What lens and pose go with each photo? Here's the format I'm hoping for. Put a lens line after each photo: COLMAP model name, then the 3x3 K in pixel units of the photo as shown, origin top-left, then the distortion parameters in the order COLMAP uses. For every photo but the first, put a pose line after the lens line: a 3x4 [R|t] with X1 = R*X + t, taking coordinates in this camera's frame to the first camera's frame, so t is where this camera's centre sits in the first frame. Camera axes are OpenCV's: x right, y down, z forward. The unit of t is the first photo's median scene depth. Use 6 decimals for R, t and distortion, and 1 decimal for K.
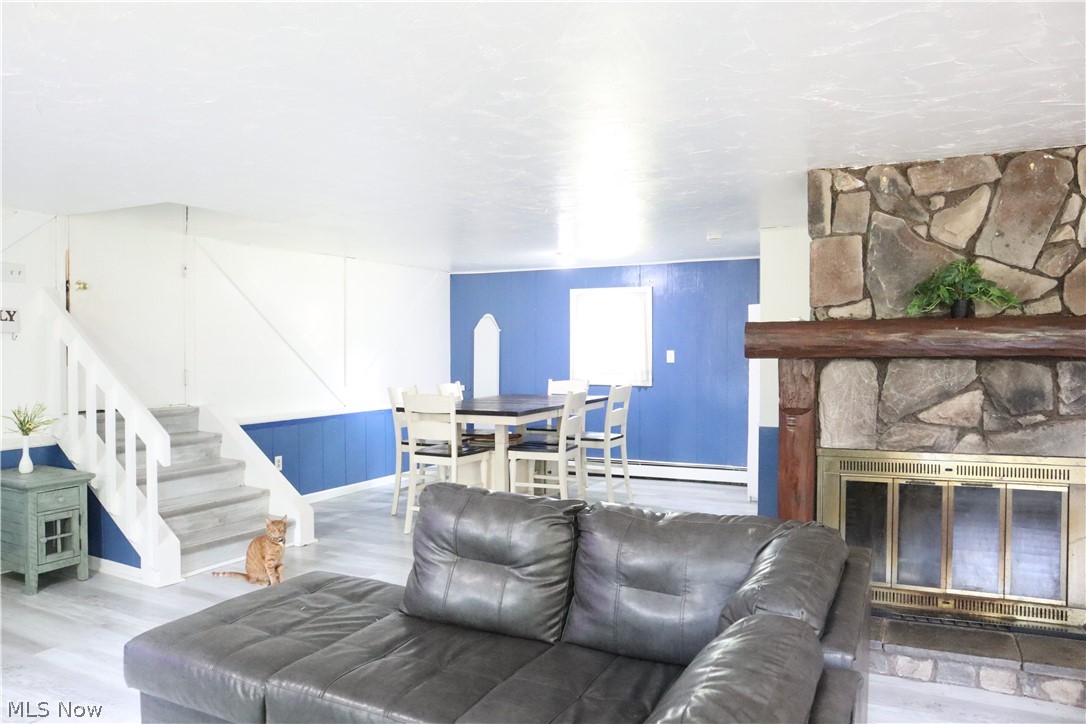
lens RADIAL K [[772.6, 0, 537.7], [0, 772.6, 358.4], [0, 0, 1]] dist [-0.116689, 0.079101]
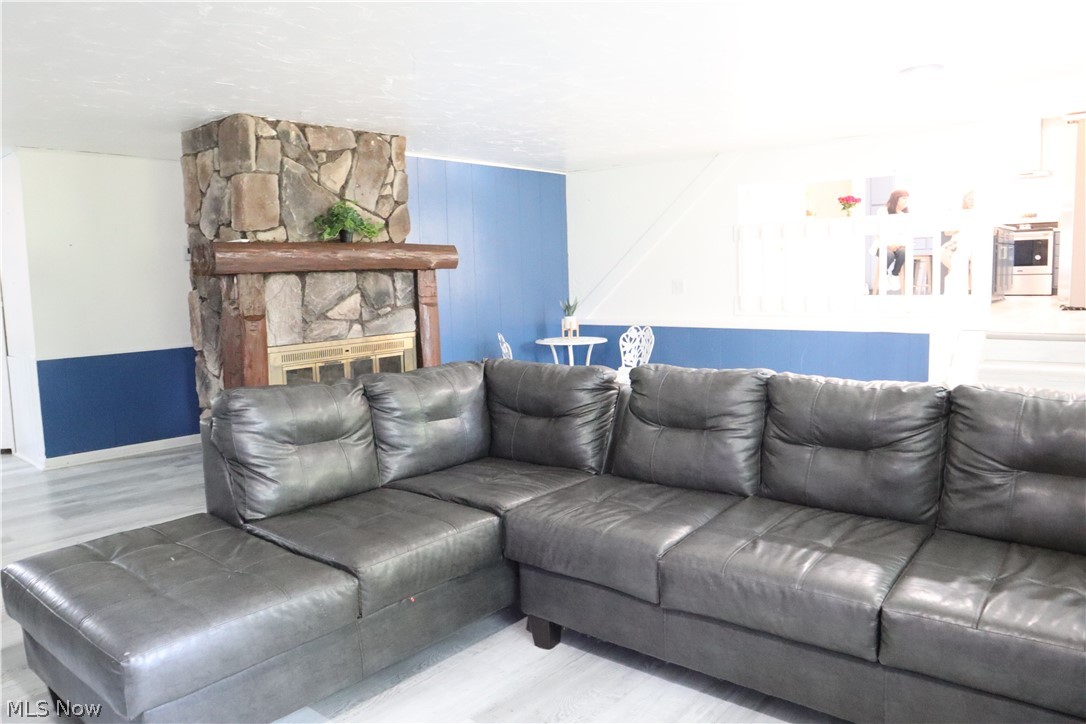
lens RADIAL K [[772.6, 0, 537.7], [0, 772.6, 358.4], [0, 0, 1]] dist [-0.116689, 0.079101]
pose [[0.230422, -0.104680, 0.967444, -0.759002], [0.039831, 0.994378, 0.098108, 0.034887], [-0.972275, 0.015928, 0.233296, 0.310093]]
